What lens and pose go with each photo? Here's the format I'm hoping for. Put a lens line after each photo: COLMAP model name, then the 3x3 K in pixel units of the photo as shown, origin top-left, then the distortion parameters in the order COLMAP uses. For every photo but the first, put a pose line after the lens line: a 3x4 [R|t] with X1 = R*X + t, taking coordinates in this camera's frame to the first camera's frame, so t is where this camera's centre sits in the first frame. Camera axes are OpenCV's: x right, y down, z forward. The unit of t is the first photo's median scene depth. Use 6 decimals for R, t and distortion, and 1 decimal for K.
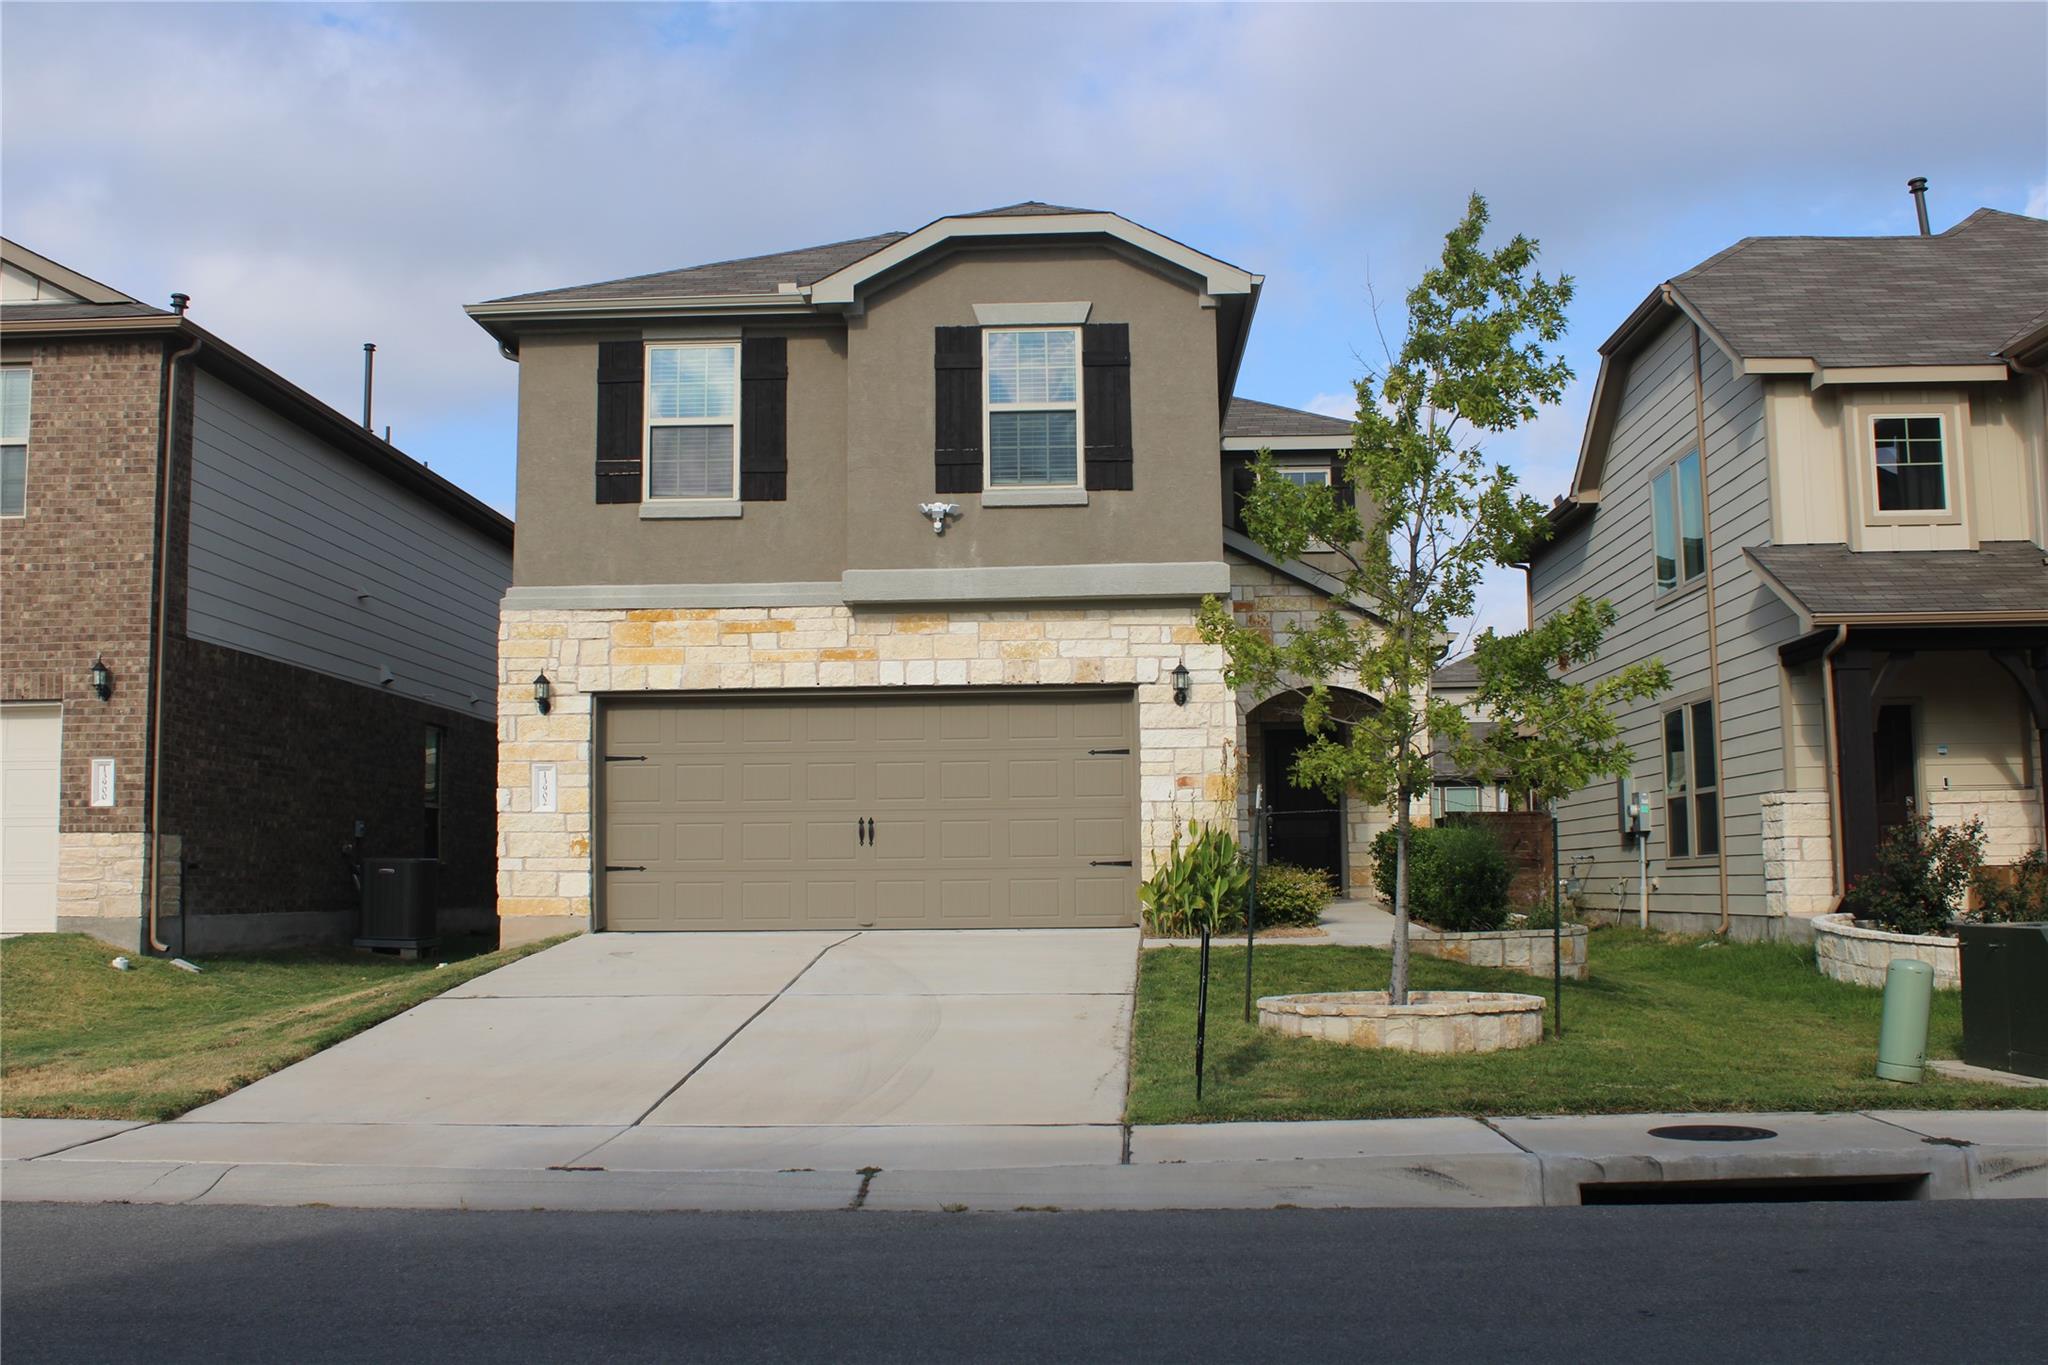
lens RADIAL K [[2031.9, 0, 1028.1], [0, 2031.9, 682.7], [0, 0, 1]] dist [-0.105335, 0.000000]
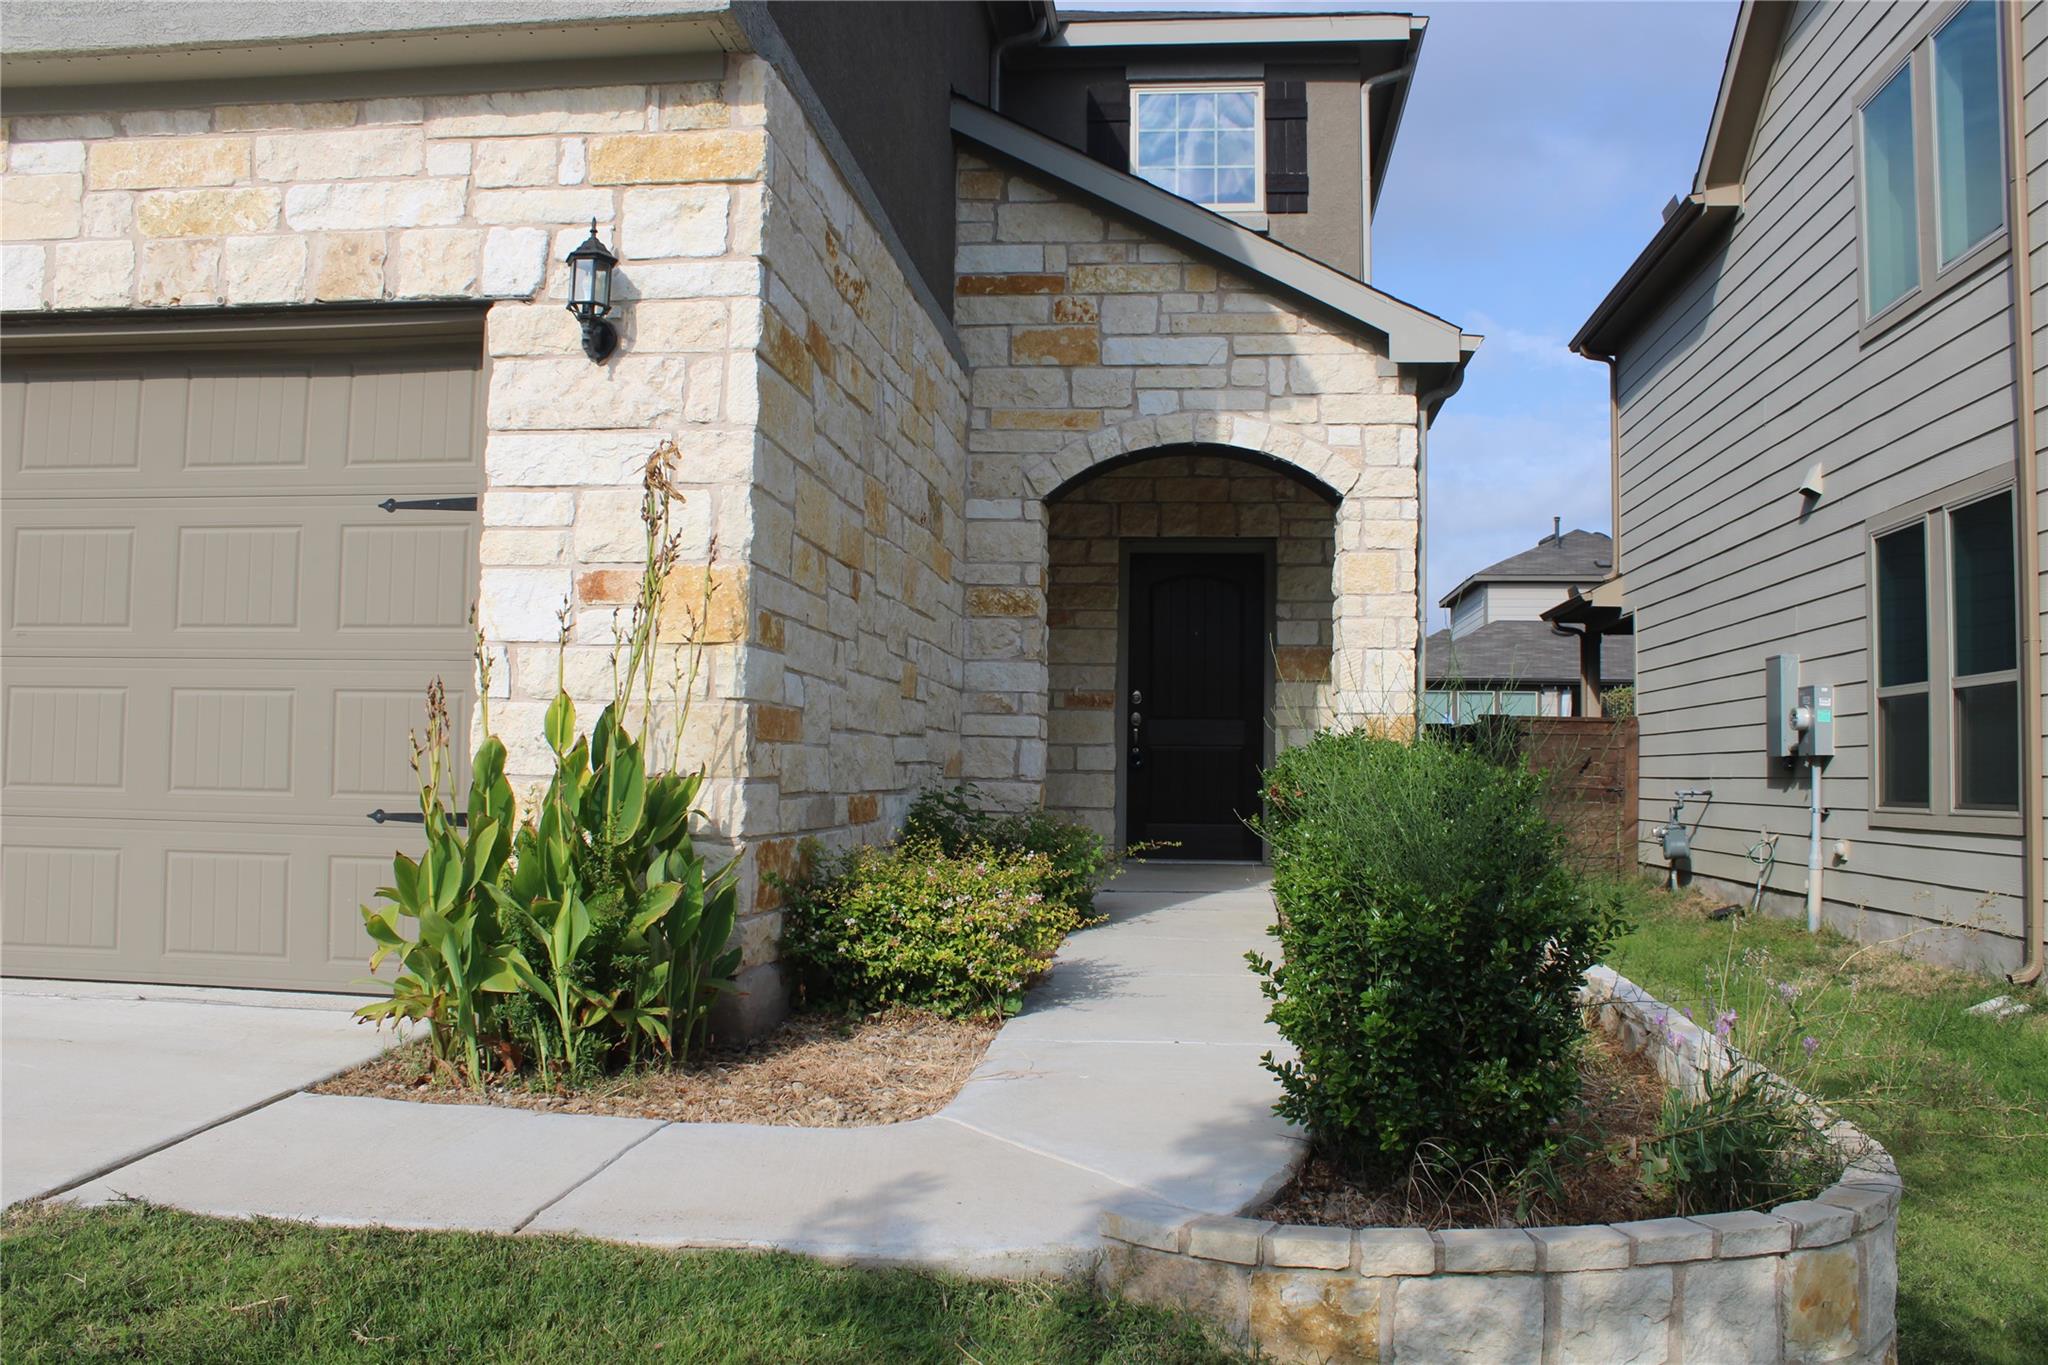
lens RADIAL K [[1719.9, 0, 1015.6], [0, 1719.9, 676.2], [0, 0, 1]] dist [-0.146133, 0.129003]
pose [[0.996312, 0.023744, -0.082459, 0.135902], [-0.020140, 0.998817, 0.044265, 0.039923], [0.083412, -0.042441, 0.995611, 0.580613]]
